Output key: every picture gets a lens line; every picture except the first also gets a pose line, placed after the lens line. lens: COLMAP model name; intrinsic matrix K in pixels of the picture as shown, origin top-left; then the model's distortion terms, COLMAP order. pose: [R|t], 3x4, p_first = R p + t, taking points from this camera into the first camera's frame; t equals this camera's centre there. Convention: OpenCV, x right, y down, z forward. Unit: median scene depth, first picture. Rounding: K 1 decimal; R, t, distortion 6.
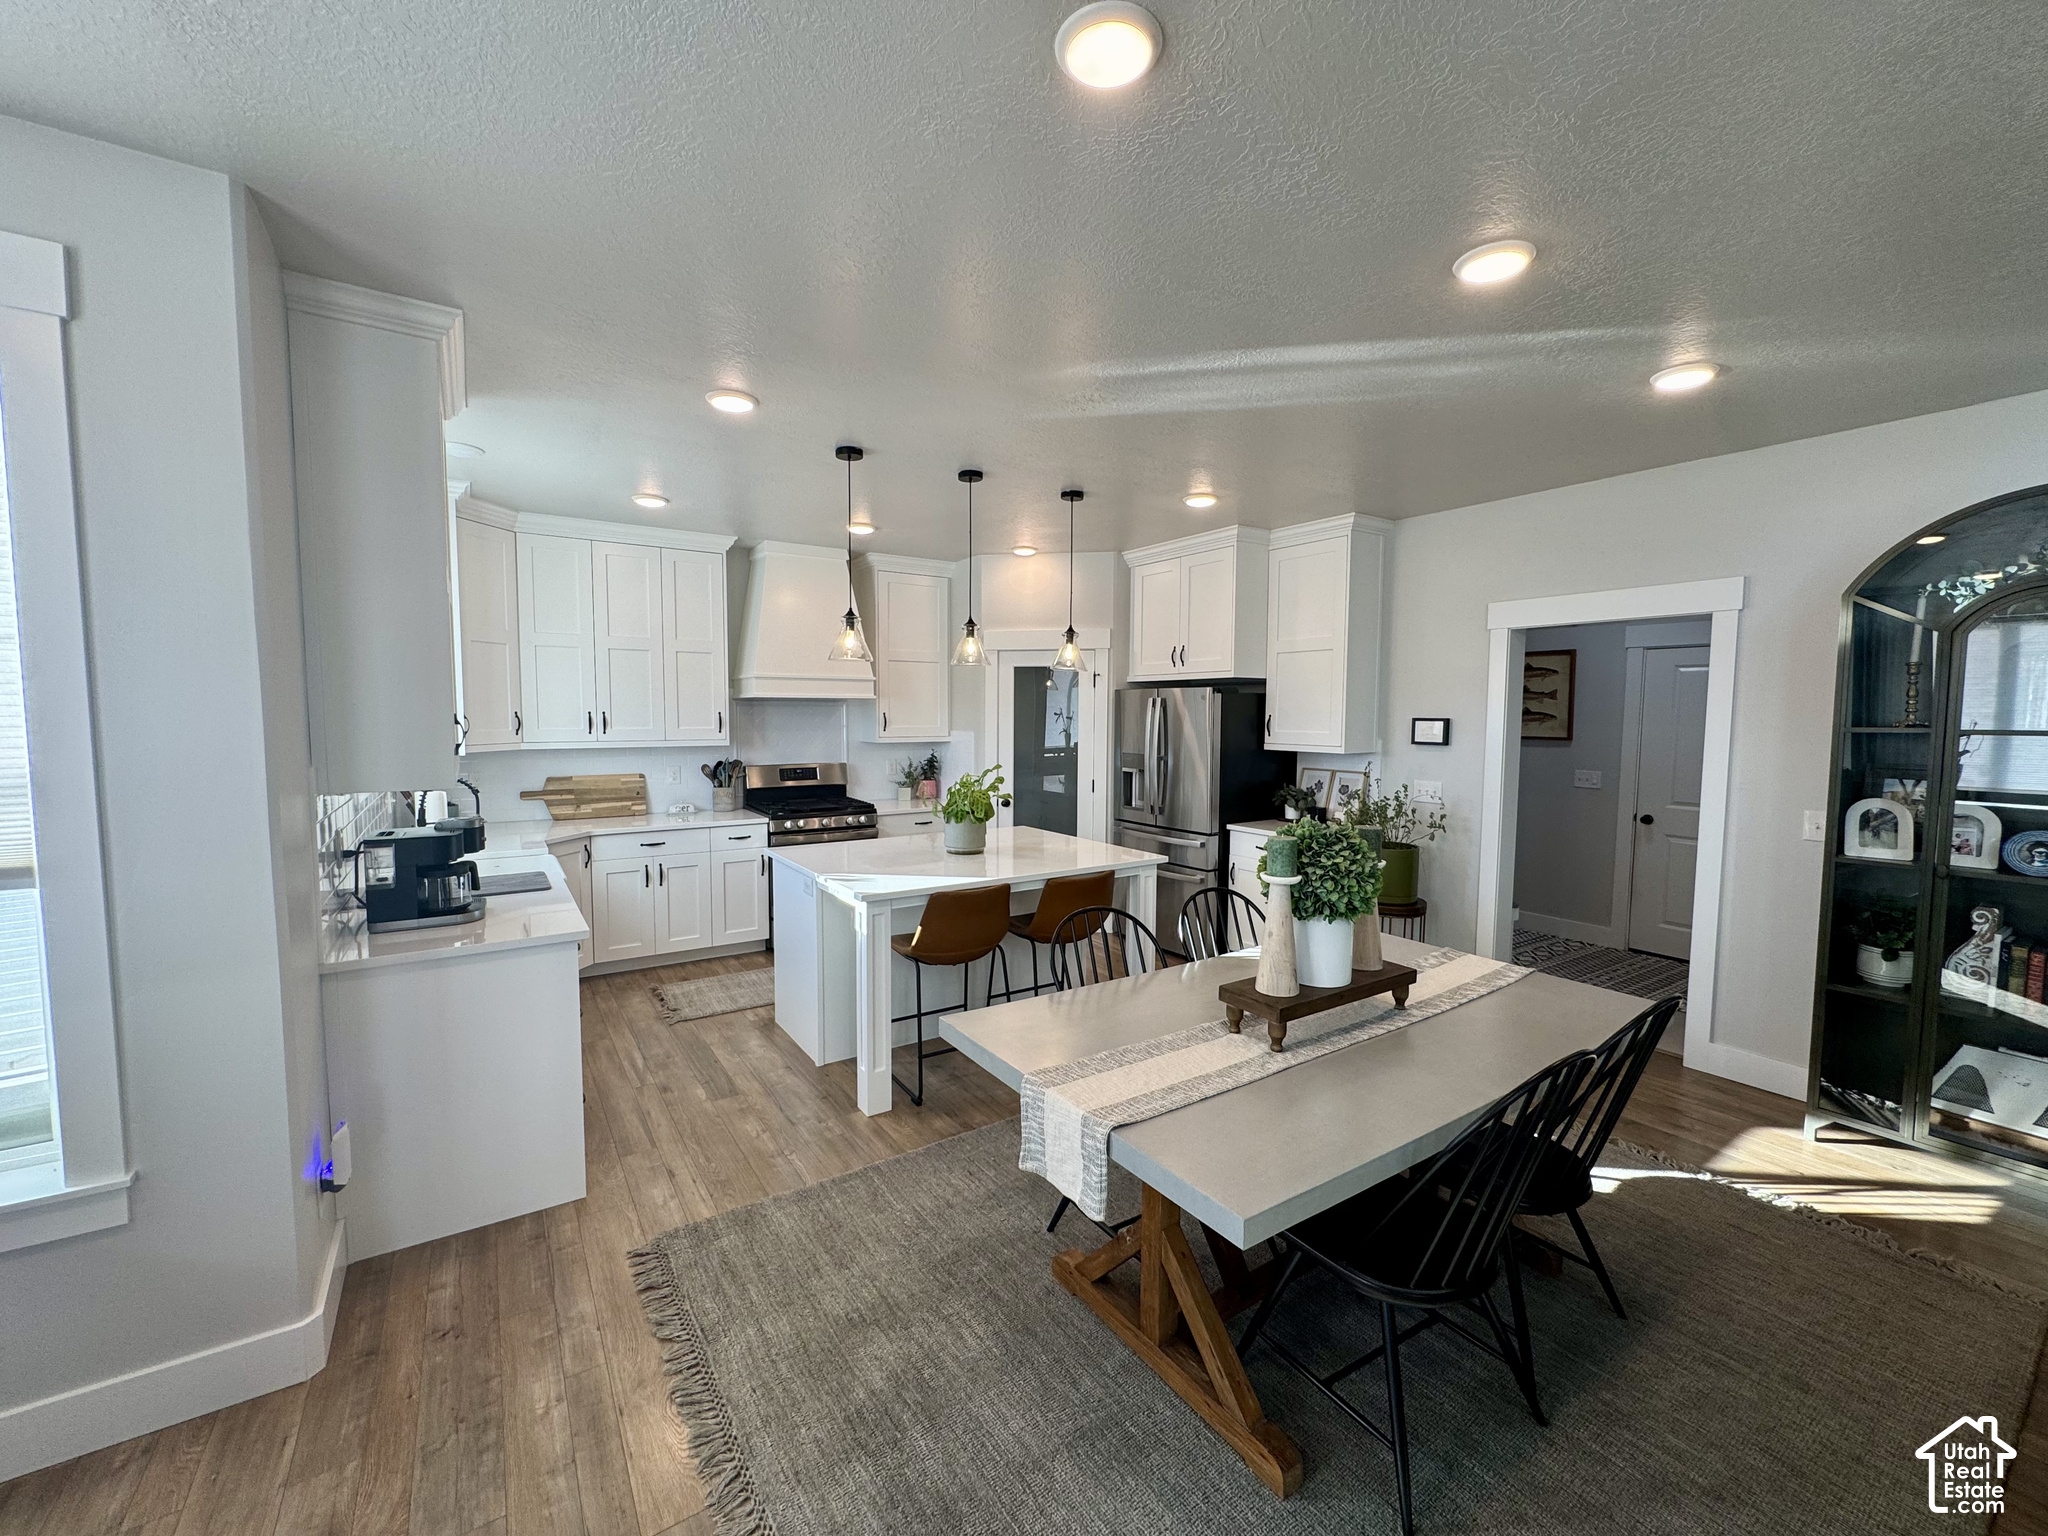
lens RADIAL K [[820.0, 0, 1016.5], [0, 820.0, 771.1], [0, 0, 1]] dist [0.000539, -0.000128]
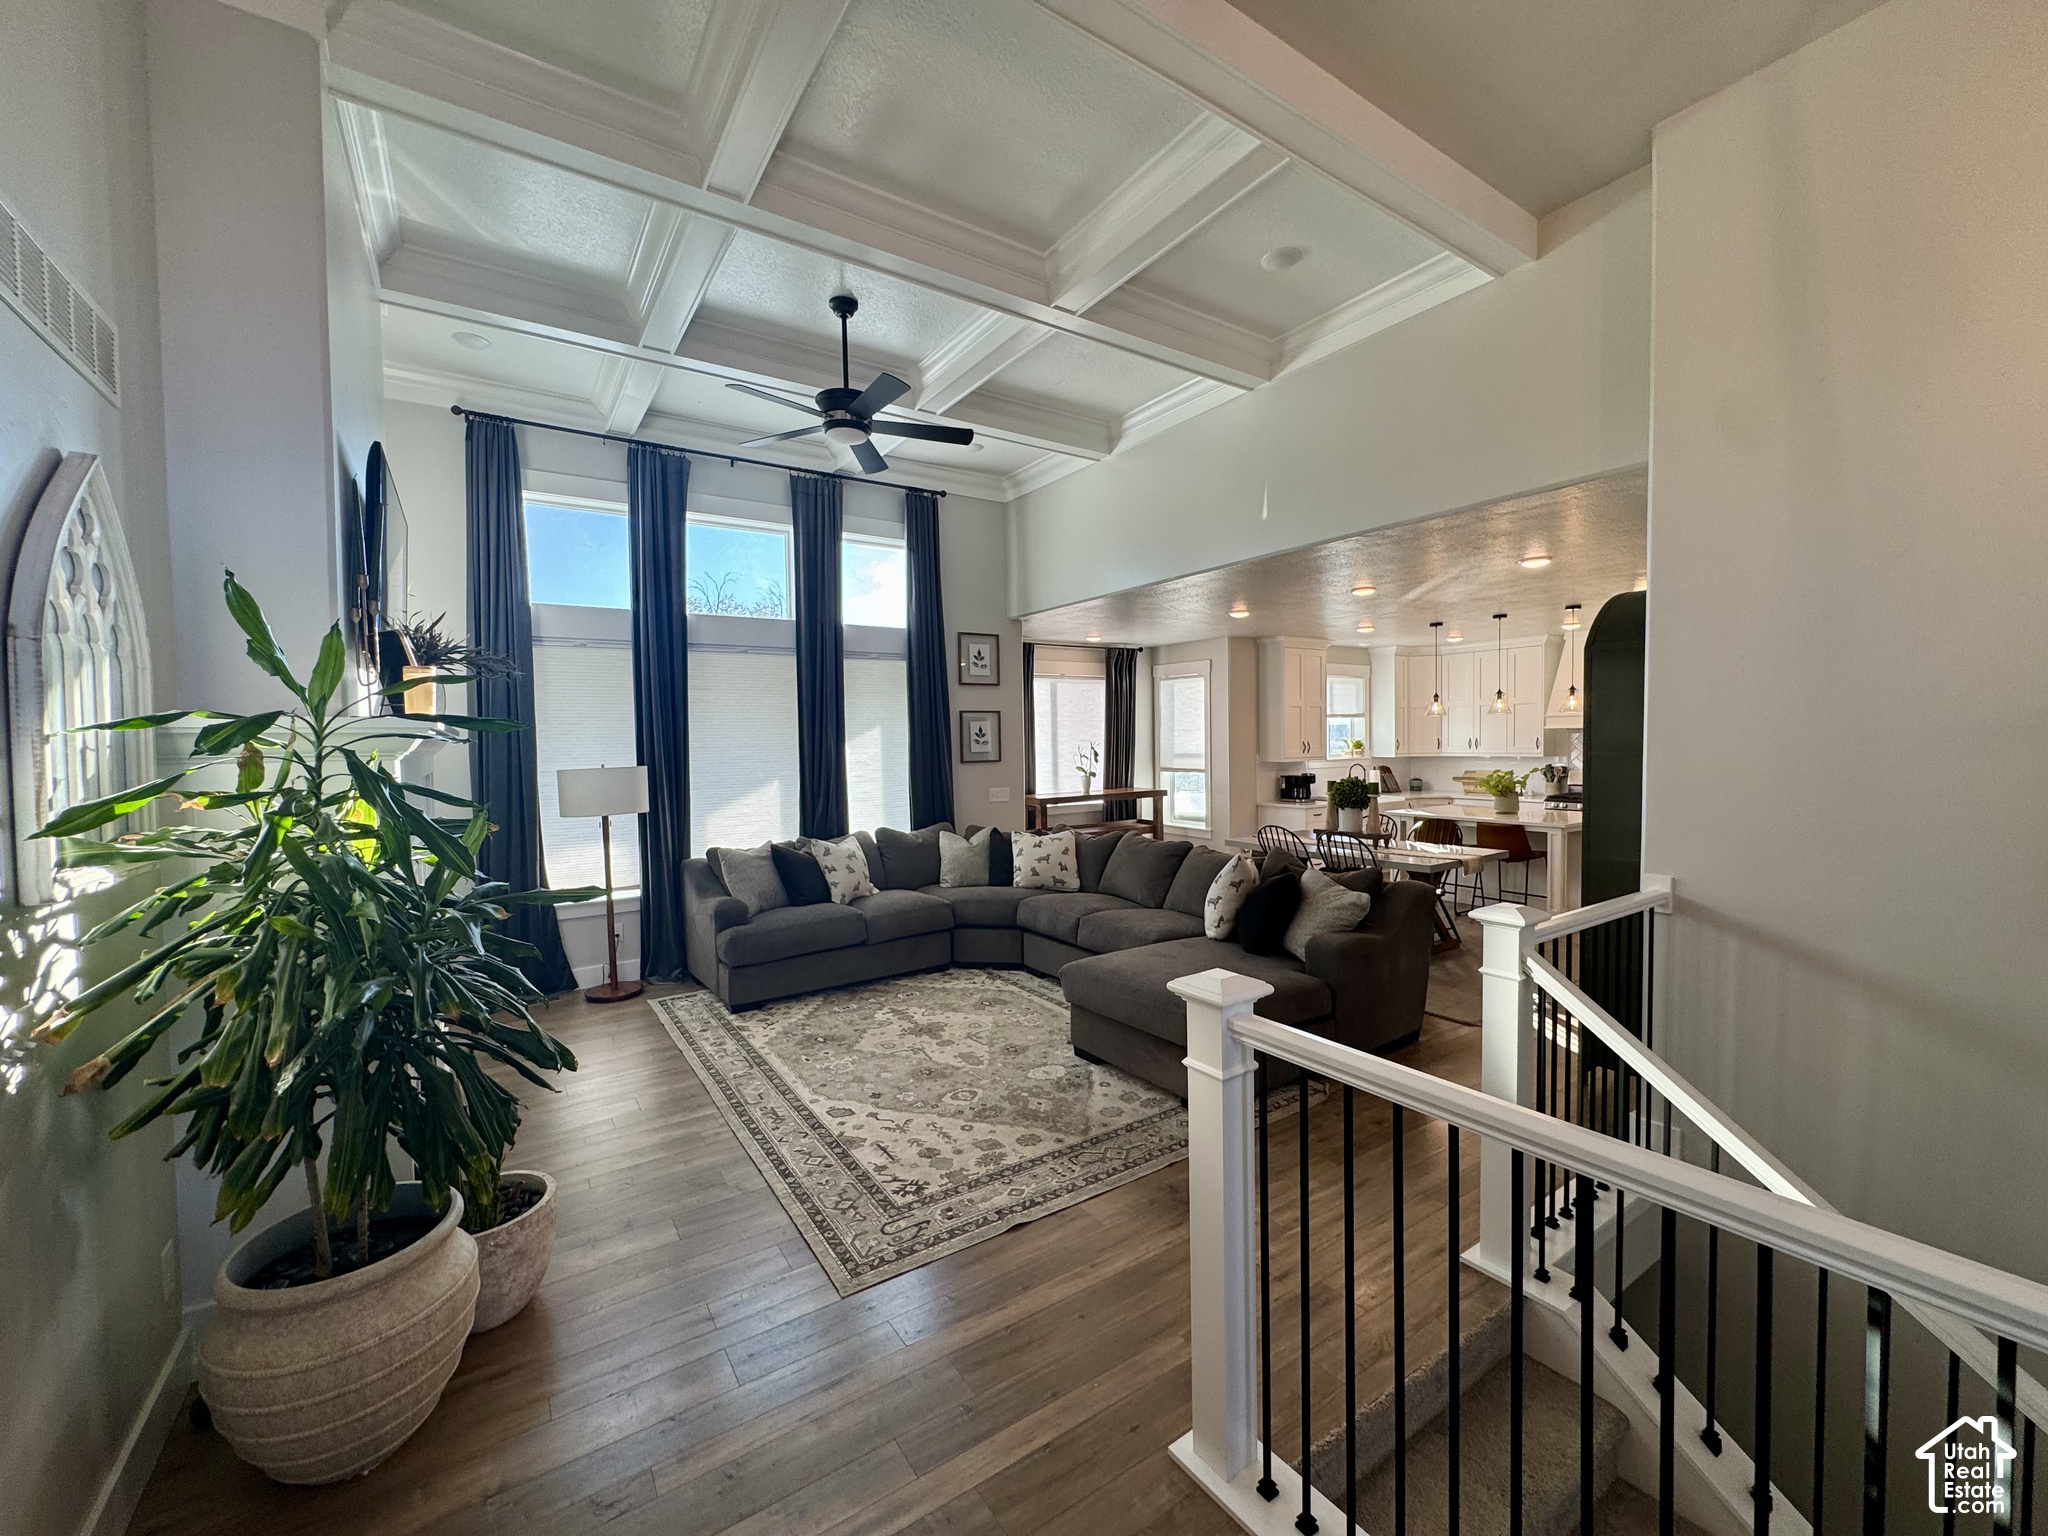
lens RADIAL K [[820.0, 0, 1025.3], [0, 820.0, 763.5], [0, 0, 1]] dist [0.000539, -0.000128]
pose [[-0.000203, 0.025988, -0.999662, 1.424006], [-0.058001, 0.997979, 0.025956, 0.001191], [0.998316, 0.057987, 0.001305, -0.077415]]
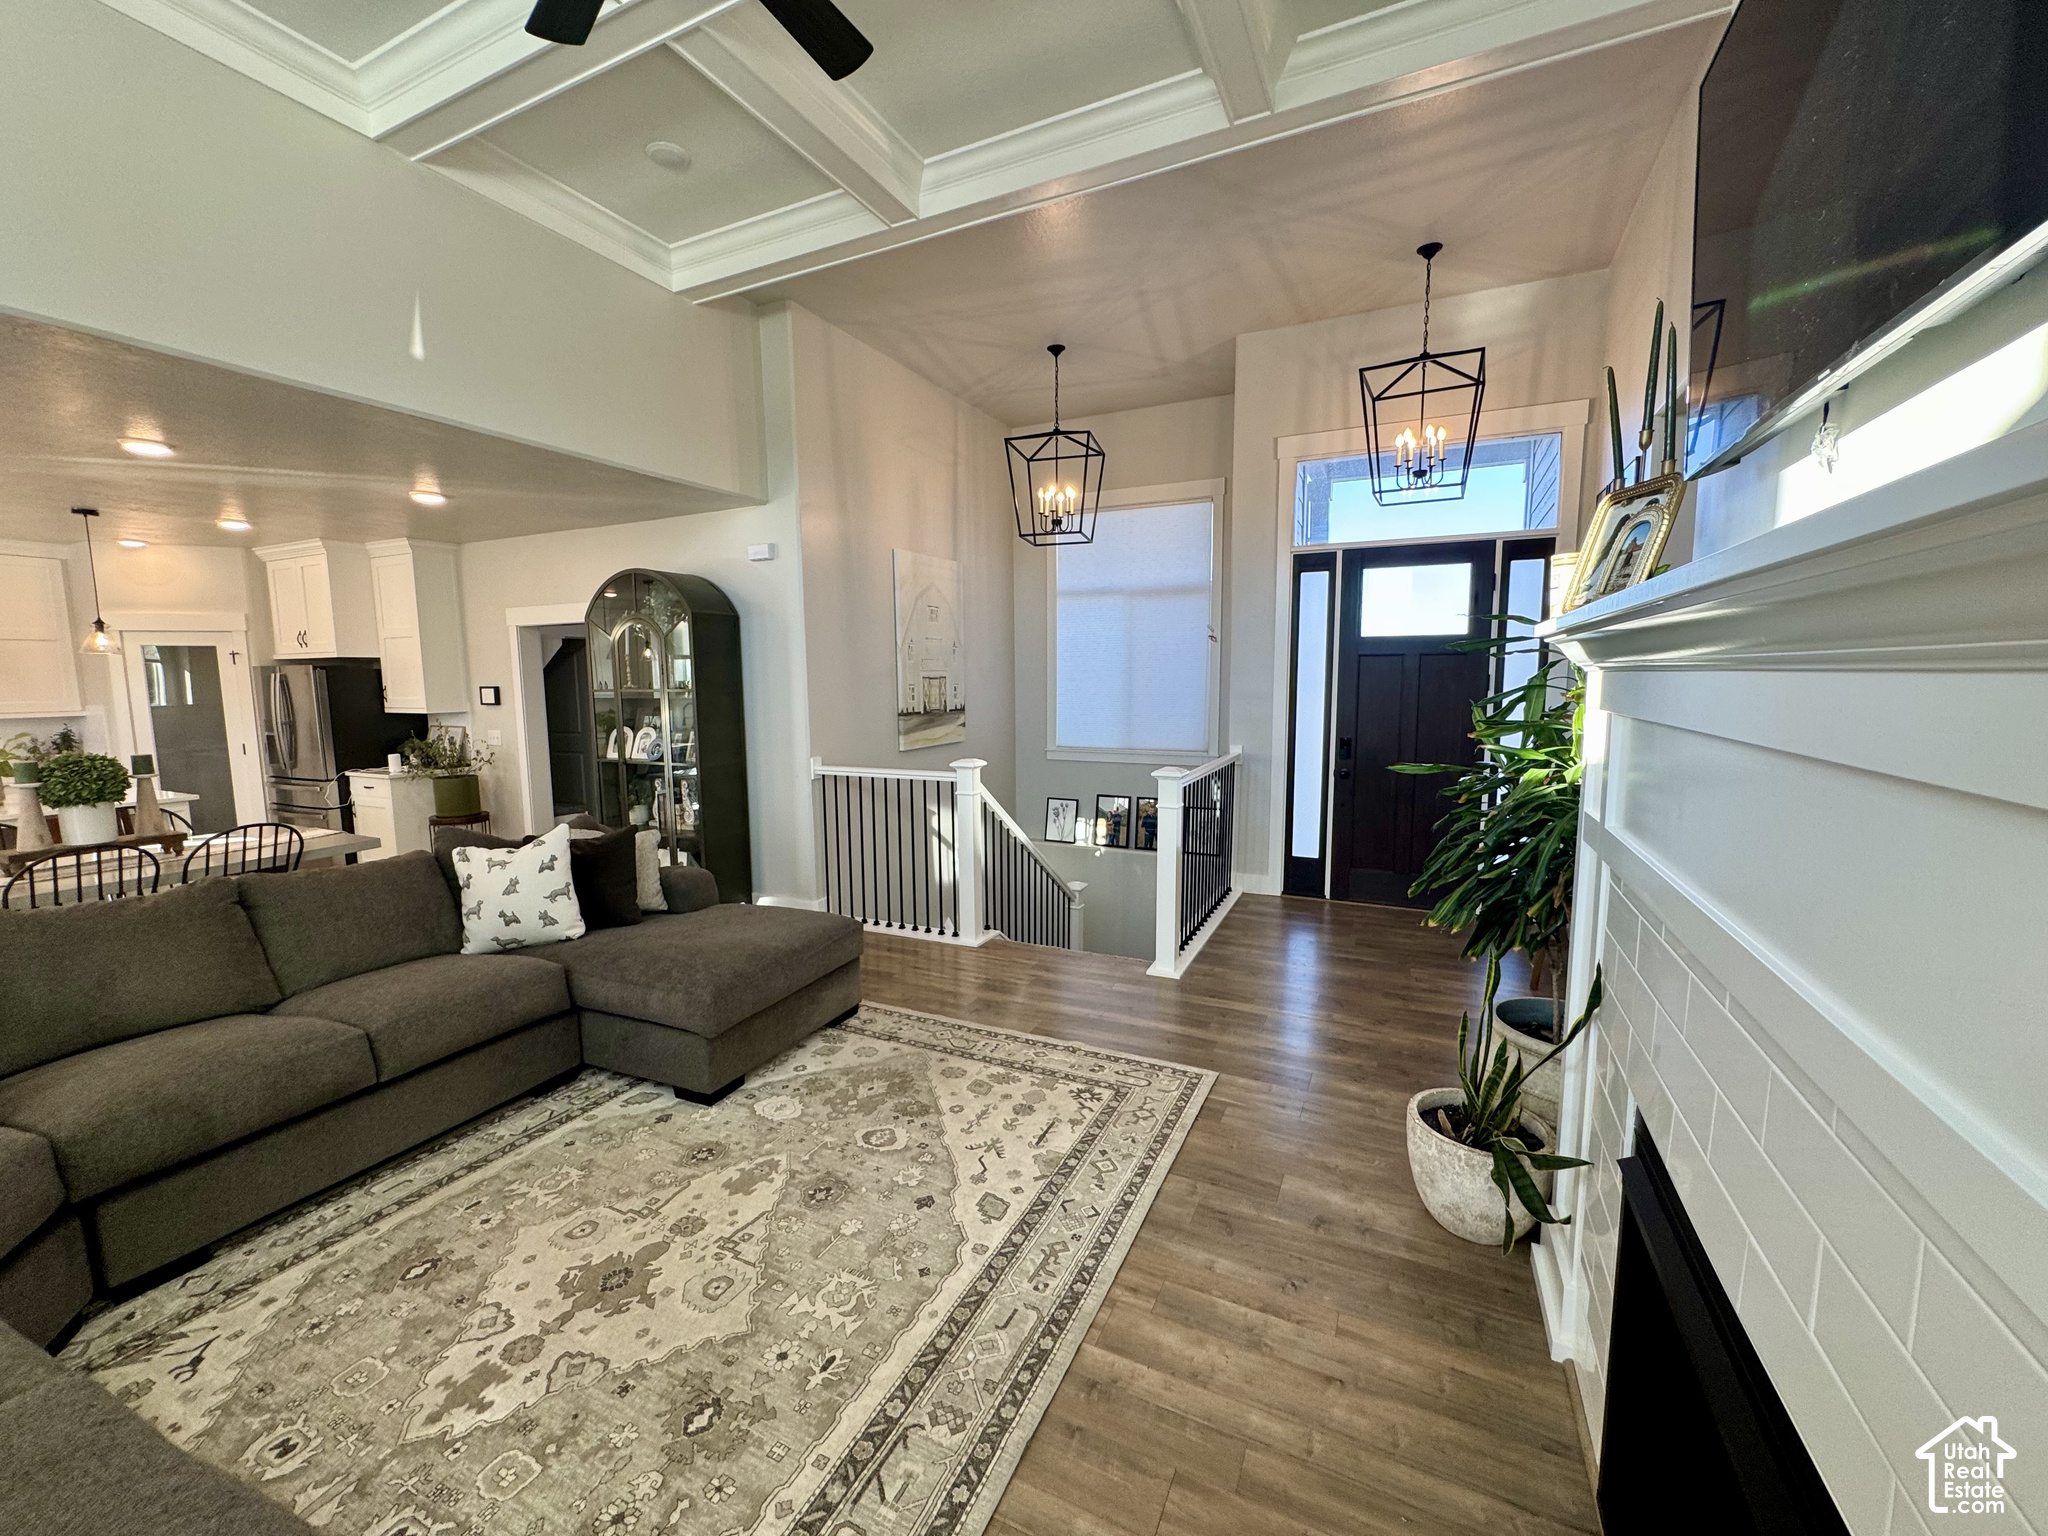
lens RADIAL K [[820.0, 0, 1016.0], [0, 820.0, 768.8], [0, 0, 1]] dist [0.000539, -0.000128]
pose [[0.866003, -0.070087, 0.495103, 0.524631], [0.049845, 0.997297, 0.053992, 0.043258], [-0.497549, -0.022079, 0.867155, -0.635499]]
